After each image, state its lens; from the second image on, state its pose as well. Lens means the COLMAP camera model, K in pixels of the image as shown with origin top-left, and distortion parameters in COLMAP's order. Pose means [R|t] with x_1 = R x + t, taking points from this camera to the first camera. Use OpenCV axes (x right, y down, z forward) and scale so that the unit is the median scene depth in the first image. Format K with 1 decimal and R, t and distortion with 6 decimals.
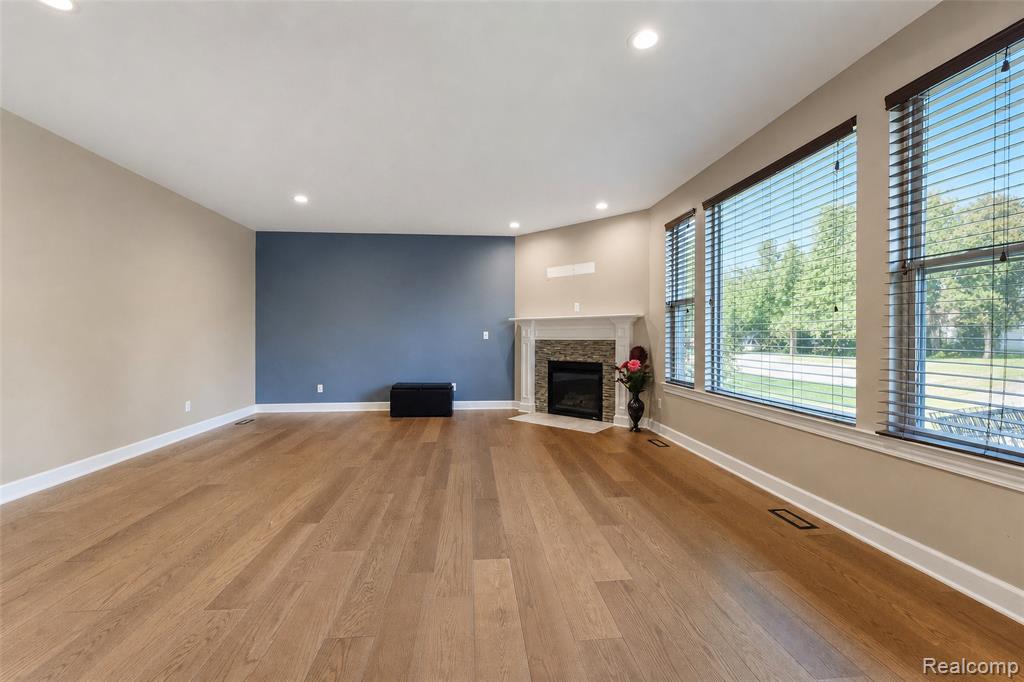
lens RADIAL K [[430.8, 0, 514.0], [0, 430.8, 328.1], [0, 0, 1]] dist [0.000362, -0.000041]
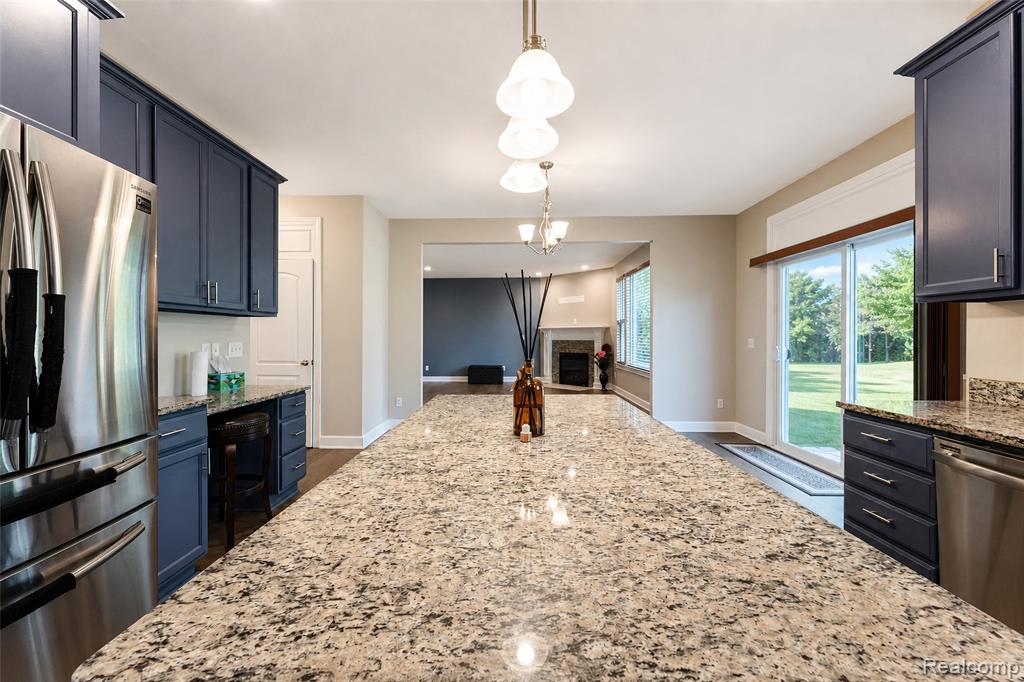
lens RADIAL K [[399.3, 0, 512.0], [0, 399.3, 341.0], [0, 0, 1]] dist [-0.001111, -0.000369]
pose [[0.992840, -0.000361, -0.119453, 0.082957], [0.003822, 0.999580, 0.028742, -0.015310], [0.119393, -0.028993, 0.992424, -0.572646]]
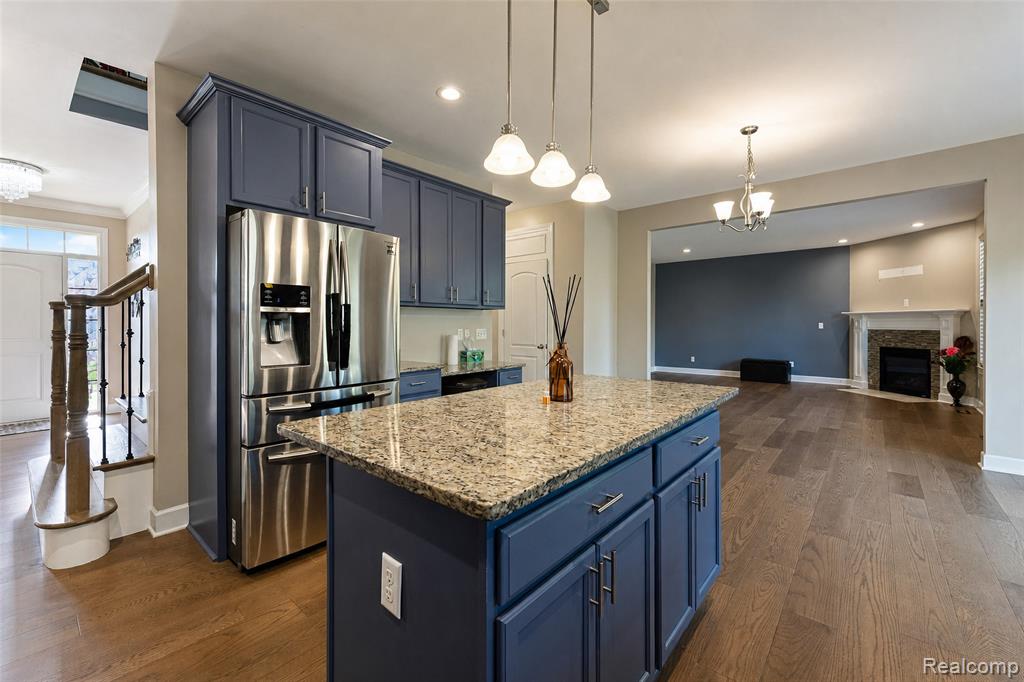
lens RADIAL K [[430.8, 0, 514.0], [0, 430.8, 328.1], [0, 0, 1]] dist [0.000362, -0.000041]
pose [[0.696887, 0.005336, -0.717161, 0.232861], [0.012820, 0.999720, 0.019896, -0.015252], [0.717066, -0.023059, 0.696624, -0.586687]]
